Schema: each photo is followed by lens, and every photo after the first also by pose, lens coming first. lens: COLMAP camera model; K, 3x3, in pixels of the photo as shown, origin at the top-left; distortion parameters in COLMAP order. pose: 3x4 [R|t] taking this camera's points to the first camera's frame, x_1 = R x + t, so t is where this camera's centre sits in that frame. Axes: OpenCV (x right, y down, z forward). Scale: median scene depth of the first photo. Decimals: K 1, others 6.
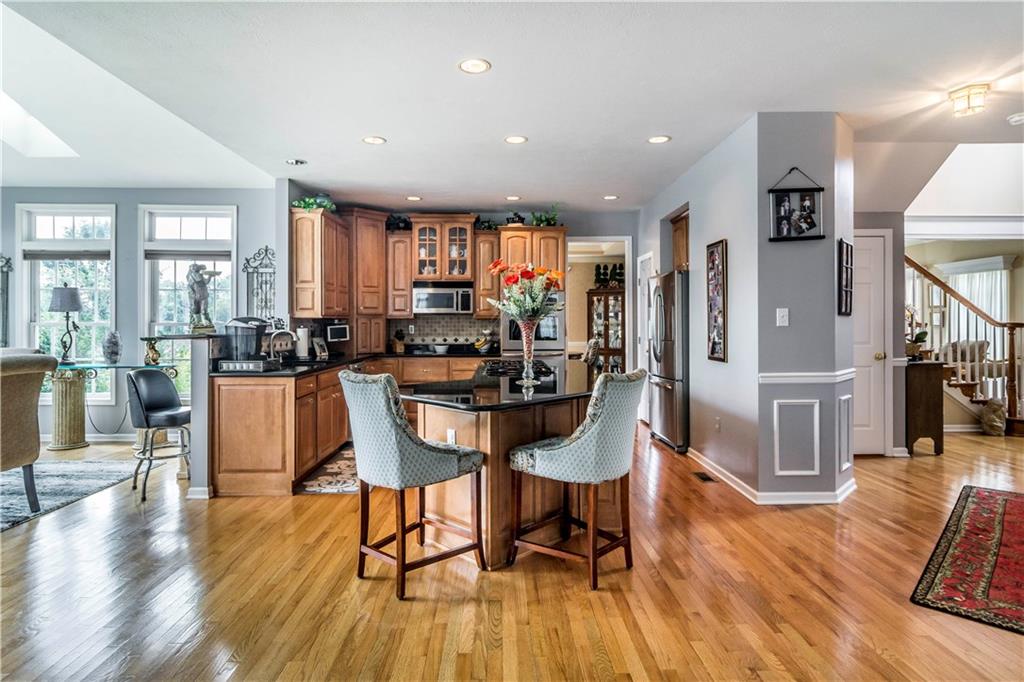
lens RADIAL K [[558.8, 0, 515.0], [0, 558.8, 332.6], [0, 0, 1]] dist [0.015042, 0.000414]
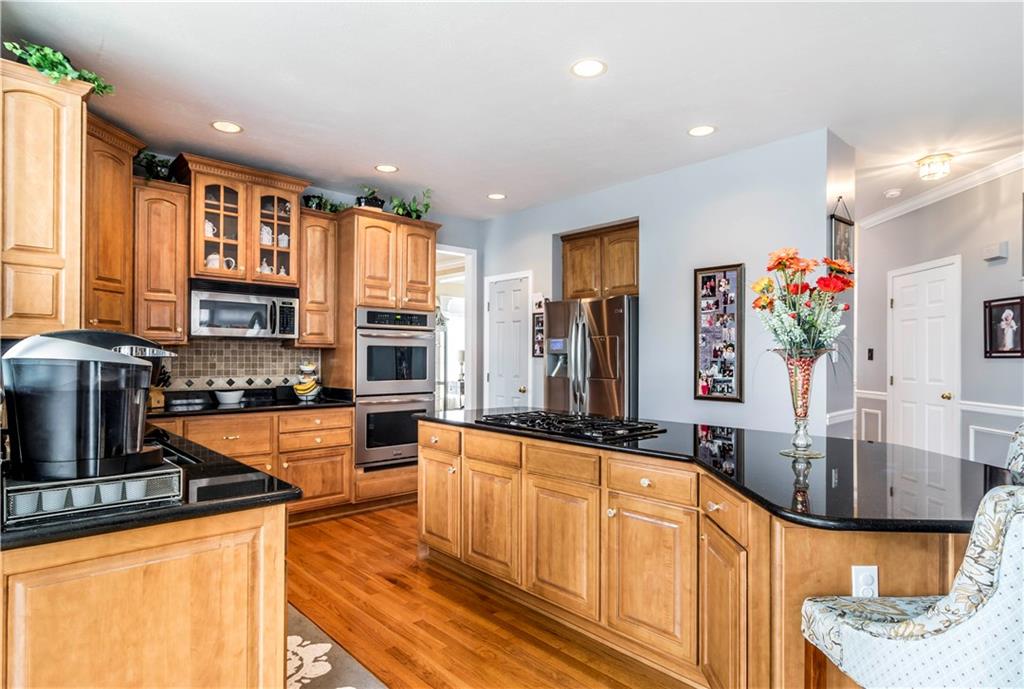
lens RADIAL K [[558.8, 0, 524.2], [0, 558.8, 360.4], [0, 0, 1]] dist [0.015042, 0.000414]
pose [[0.746128, 0.001357, 0.665801, -0.306882], [0.002784, 0.999983, -0.005158, -0.006266], [-0.665797, 0.005702, 0.746111, 0.366188]]
